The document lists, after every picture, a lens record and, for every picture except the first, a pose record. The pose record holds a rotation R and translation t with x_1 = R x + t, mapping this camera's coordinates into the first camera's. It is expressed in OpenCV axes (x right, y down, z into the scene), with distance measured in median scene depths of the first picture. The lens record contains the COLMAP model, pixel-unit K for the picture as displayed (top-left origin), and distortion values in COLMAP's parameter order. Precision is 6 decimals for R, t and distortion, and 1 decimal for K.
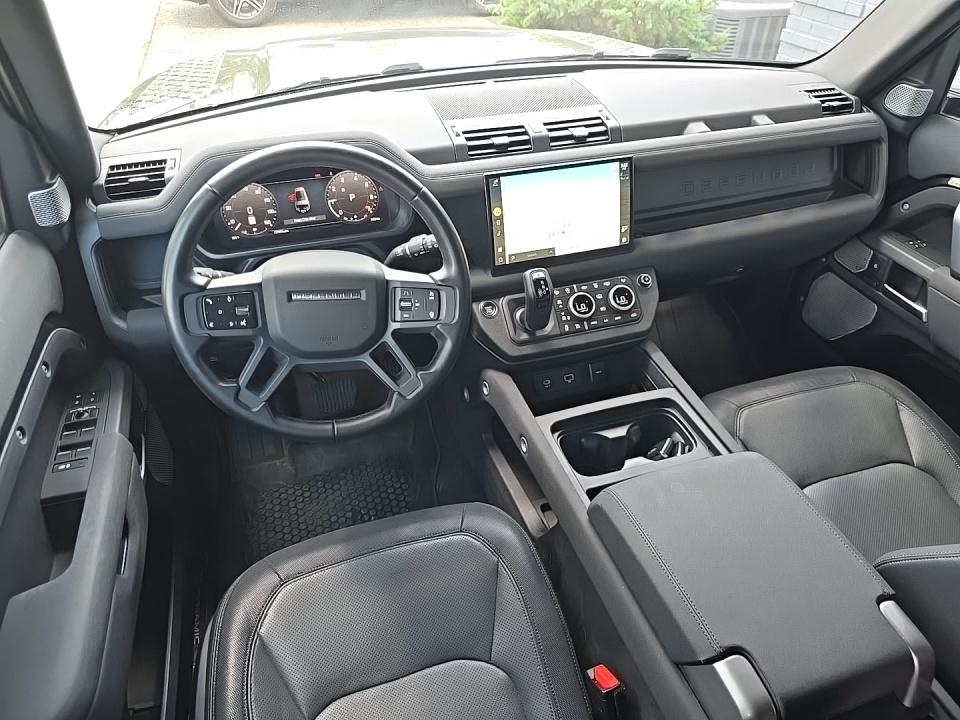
lens RADIAL K [[644.3, 0, 480.0], [0, 644.3, 360.0], [0, 0, 1]] dist [-0.000428, -0.001290]
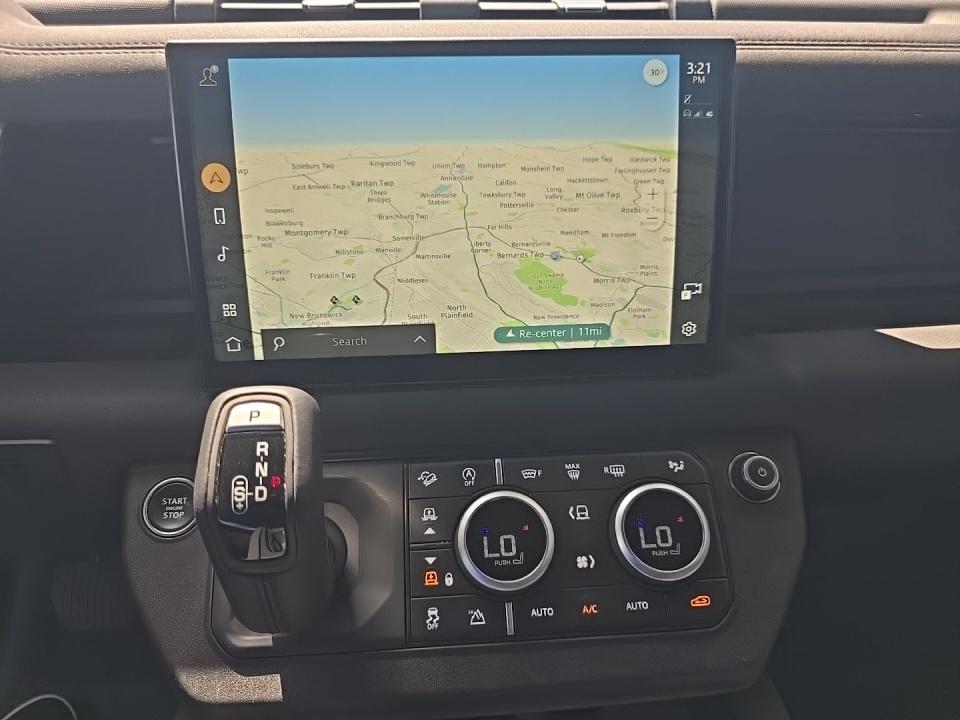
lens RADIAL K [[649.9, 0, 481.0], [0, 649.9, 334.6], [0, 0, 1]] dist [-0.036582, -0.000321]
pose [[0.972663, 0.101340, -0.208941, 0.196826], [-0.143358, 0.969875, -0.196955, -0.113930], [0.182687, 0.221524, 0.957889, 0.711752]]
